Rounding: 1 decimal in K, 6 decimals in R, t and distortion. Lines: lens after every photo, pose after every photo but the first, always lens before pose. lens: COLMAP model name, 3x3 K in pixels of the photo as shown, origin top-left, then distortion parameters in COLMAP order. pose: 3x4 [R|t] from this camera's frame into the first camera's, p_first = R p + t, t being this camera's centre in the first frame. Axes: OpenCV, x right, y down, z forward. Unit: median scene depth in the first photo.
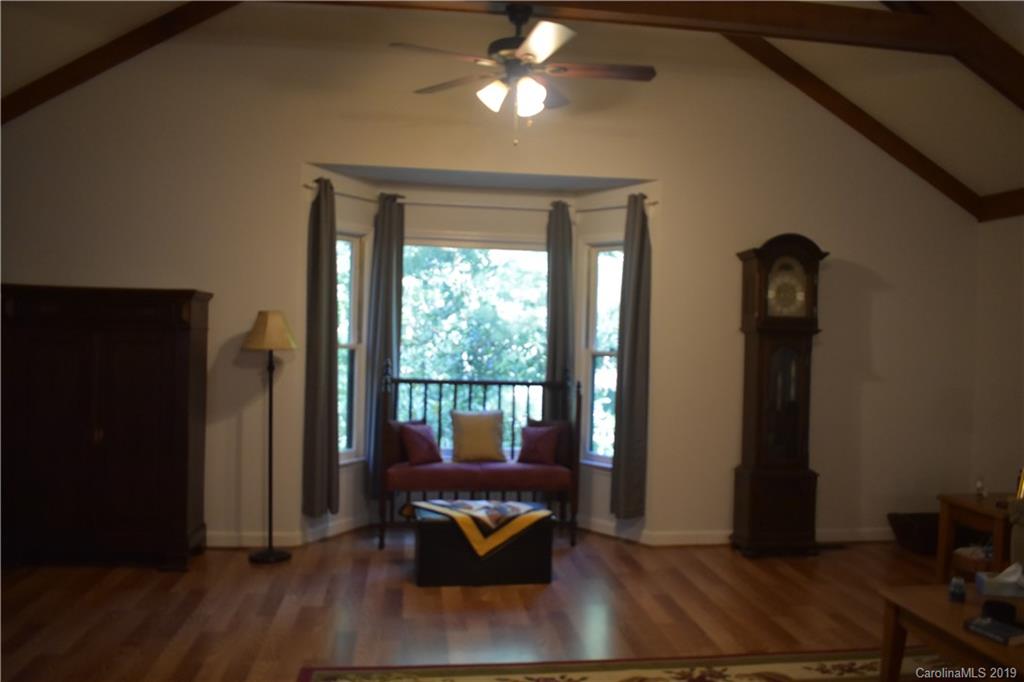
lens RADIAL K [[822.0, 0, 508.0], [0, 822.0, 339.6], [0, 0, 1]] dist [-0.081720, 0.003054]
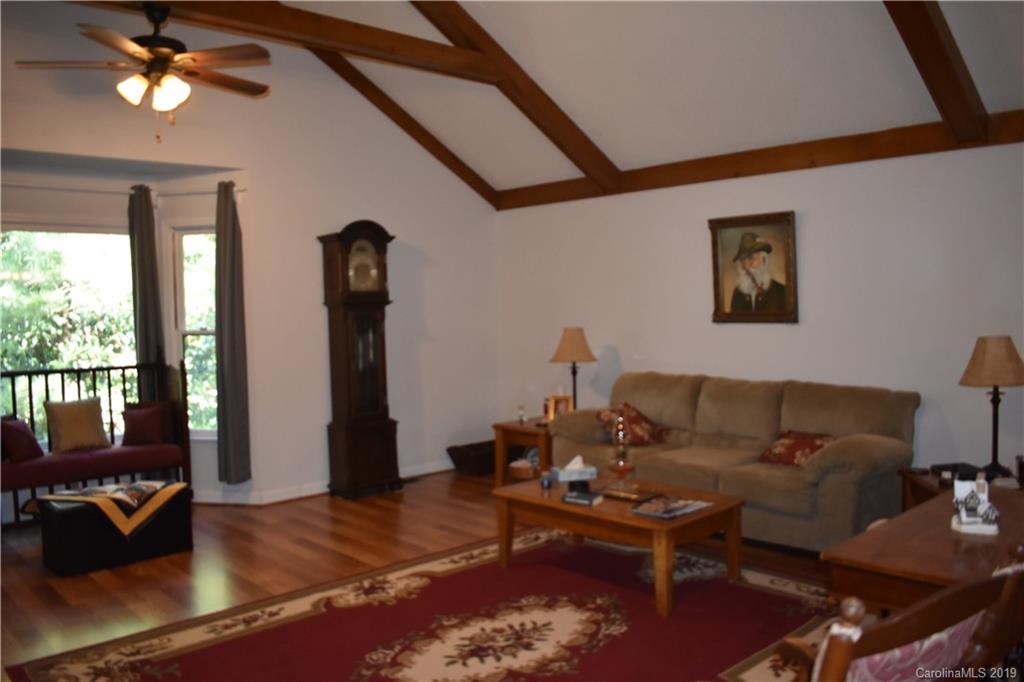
lens RADIAL K [[822.0, 0, 514.3], [0, 822.0, 340.1], [0, 0, 1]] dist [-0.081720, 0.003054]
pose [[0.807500, -0.067484, 0.585995, -0.189746], [0.049621, 0.997684, 0.046516, -0.002142], [-0.587777, -0.008484, 0.808979, -0.086216]]
